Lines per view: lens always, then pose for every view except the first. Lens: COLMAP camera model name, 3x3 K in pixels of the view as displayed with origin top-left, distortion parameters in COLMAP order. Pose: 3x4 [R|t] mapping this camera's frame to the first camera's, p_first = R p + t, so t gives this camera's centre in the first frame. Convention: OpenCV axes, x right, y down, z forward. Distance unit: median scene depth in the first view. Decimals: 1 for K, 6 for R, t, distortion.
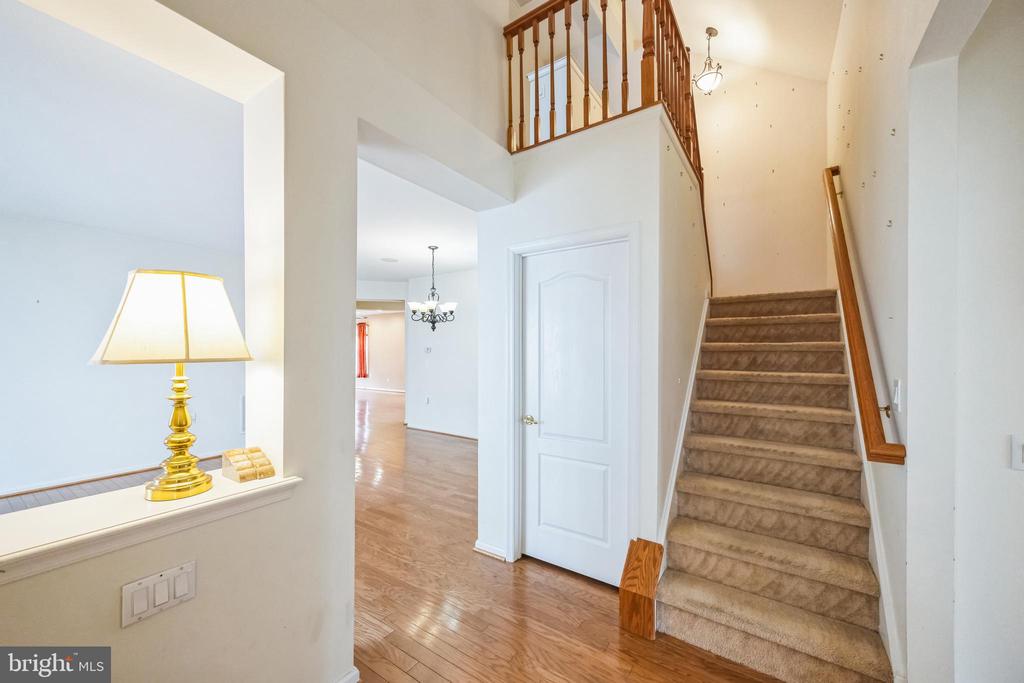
lens RADIAL K [[393.5, 0, 515.2], [0, 393.5, 347.6], [0, 0, 1]] dist [0.000549, 0.000087]
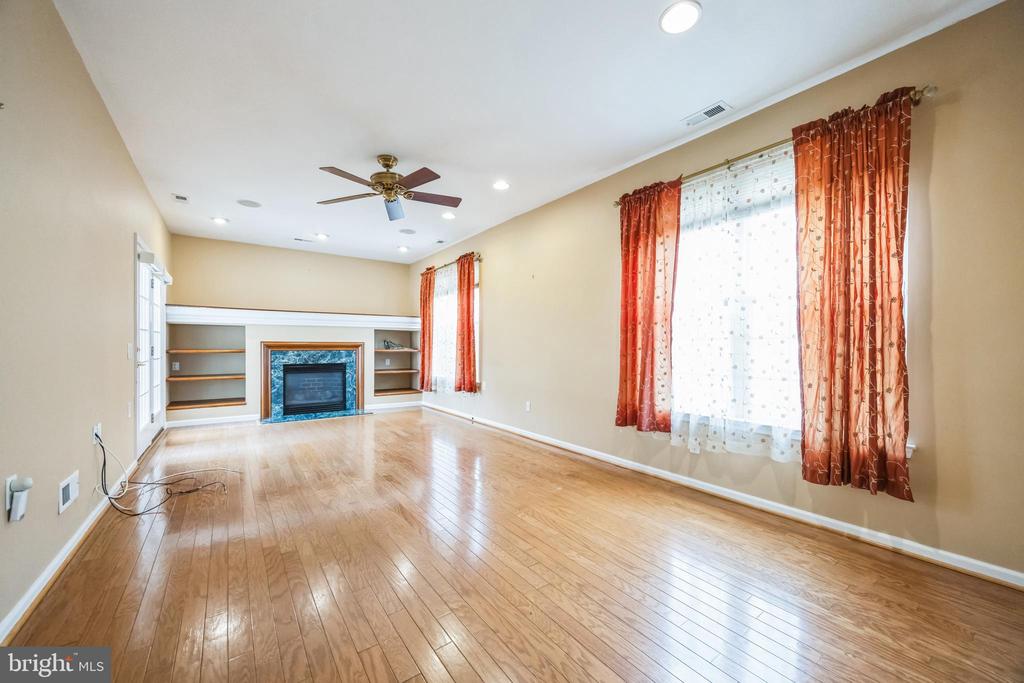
lens RADIAL K [[393.5, 0, 512.0], [0, 393.5, 344.6], [0, 0, 1]] dist [0.000549, 0.000087]
pose [[0.940410, 0.002975, -0.340030, -0.211568], [0.000076, 0.999960, 0.008959, 0.025148], [0.340043, -0.008451, 0.940372, 0.647177]]
